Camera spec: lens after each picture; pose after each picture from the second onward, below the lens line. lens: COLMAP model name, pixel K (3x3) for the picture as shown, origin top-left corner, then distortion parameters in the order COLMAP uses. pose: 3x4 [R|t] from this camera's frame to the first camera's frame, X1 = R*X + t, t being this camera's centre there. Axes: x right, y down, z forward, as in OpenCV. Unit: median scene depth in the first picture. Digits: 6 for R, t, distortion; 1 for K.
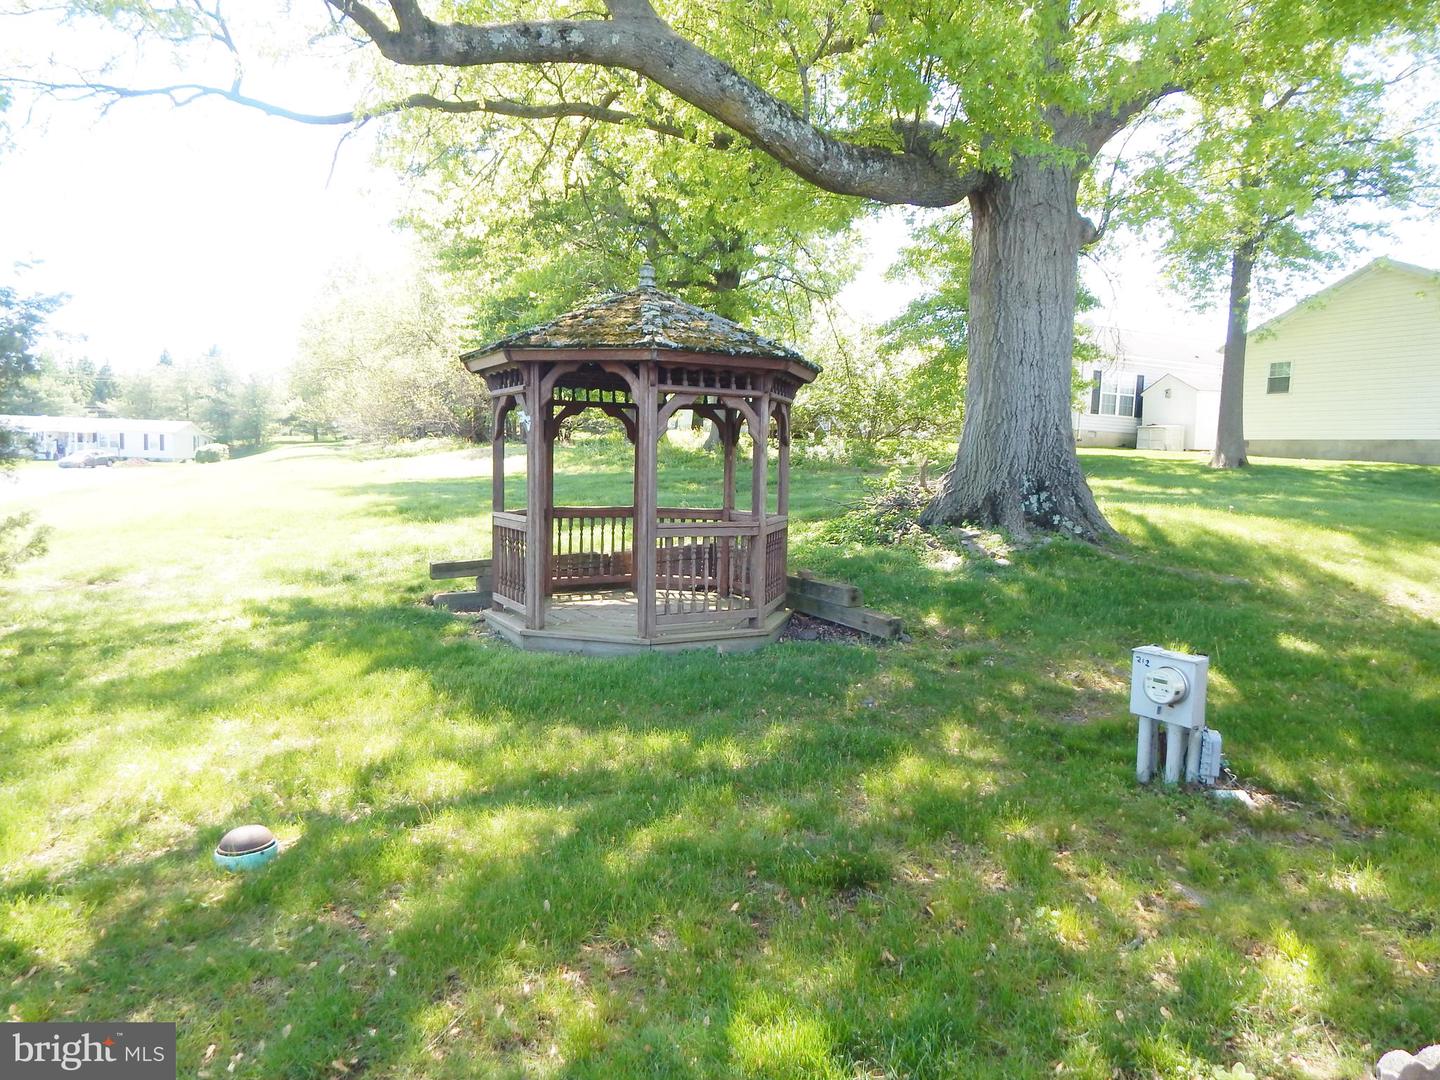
lens RADIAL K [[951.7, 0, 720.0], [0, 951.7, 540.0], [0, 0, 1]] dist [0.029624, -0.031358]
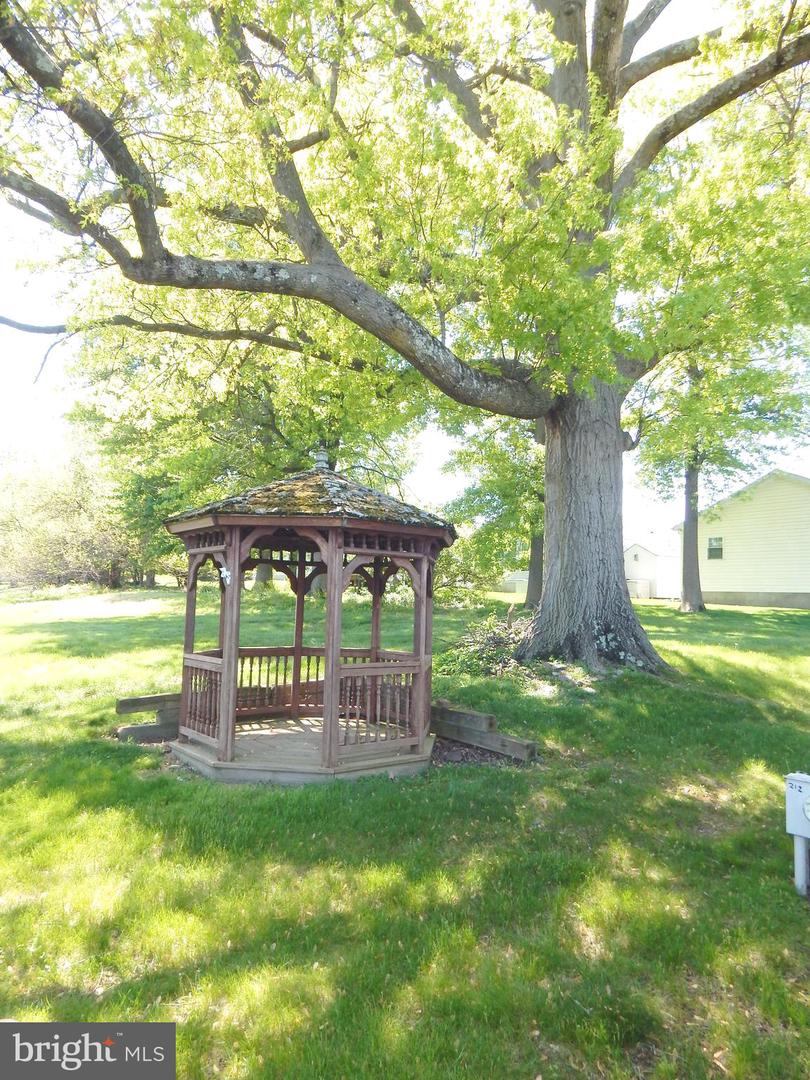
lens RADIAL K [[713.8, 0, 405.0], [0, 713.8, 540.0], [0, 0, 1]] dist [0.029624, -0.031358]
pose [[0.988206, 0.018484, 0.152009, -0.095072], [0.007560, 0.985588, -0.168997, -0.014717], [-0.152942, 0.168153, 0.973824, 0.085008]]
